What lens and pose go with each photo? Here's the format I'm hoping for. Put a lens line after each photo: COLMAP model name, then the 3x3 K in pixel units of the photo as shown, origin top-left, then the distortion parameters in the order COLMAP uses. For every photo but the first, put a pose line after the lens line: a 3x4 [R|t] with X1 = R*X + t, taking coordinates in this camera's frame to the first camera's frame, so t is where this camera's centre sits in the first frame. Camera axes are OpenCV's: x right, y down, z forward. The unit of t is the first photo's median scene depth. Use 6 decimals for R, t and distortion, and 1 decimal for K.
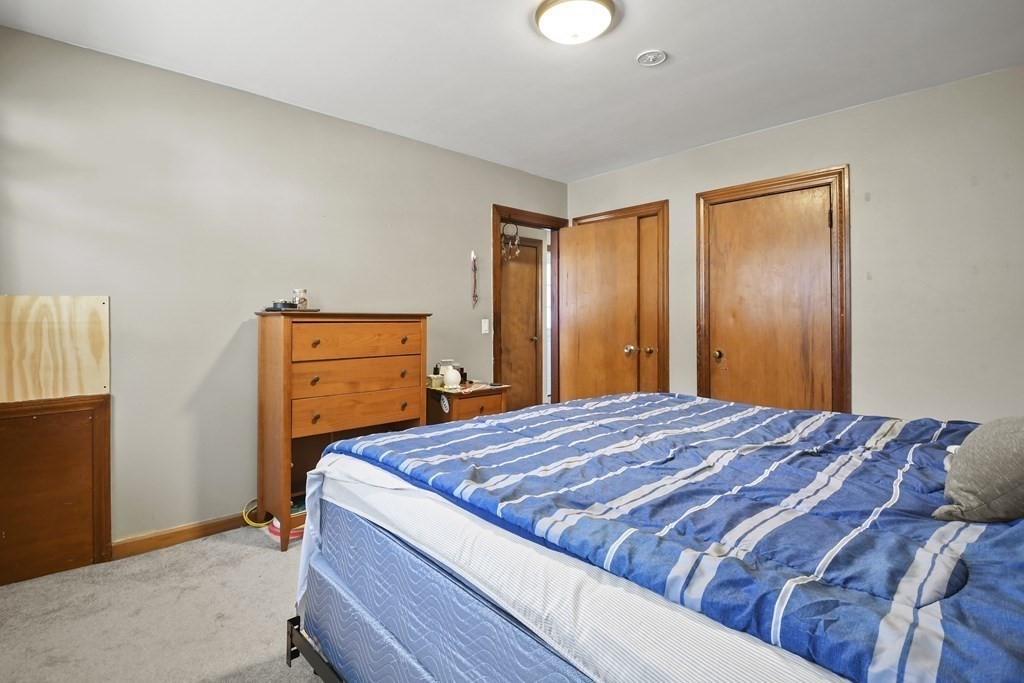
lens RADIAL K [[493.9, 0, 520.9], [0, 493.9, 309.2], [0, 0, 1]] dist [-0.014178, 0.000239]
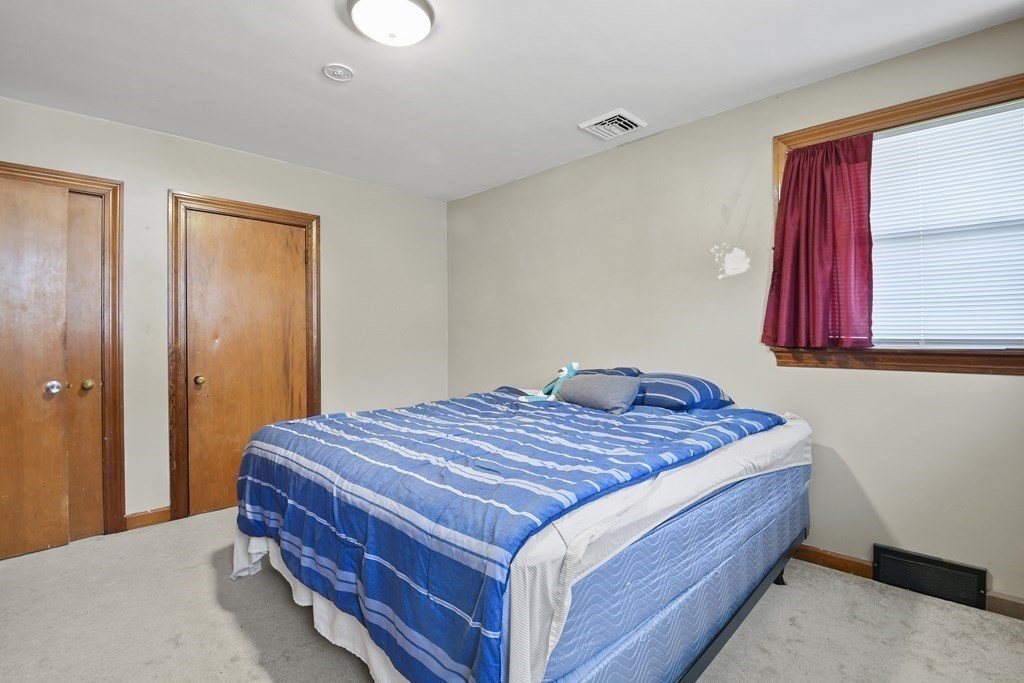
lens RADIAL K [[453.7, 0, 512.3], [0, 453.7, 340.7], [0, 0, 1]] dist [0.004263, -0.005381]
pose [[-0.018517, -0.007015, 0.999804, -0.464156], [-0.013868, 0.999881, 0.006758, 0.006325], [-0.999732, -0.013740, -0.018612, 0.480677]]
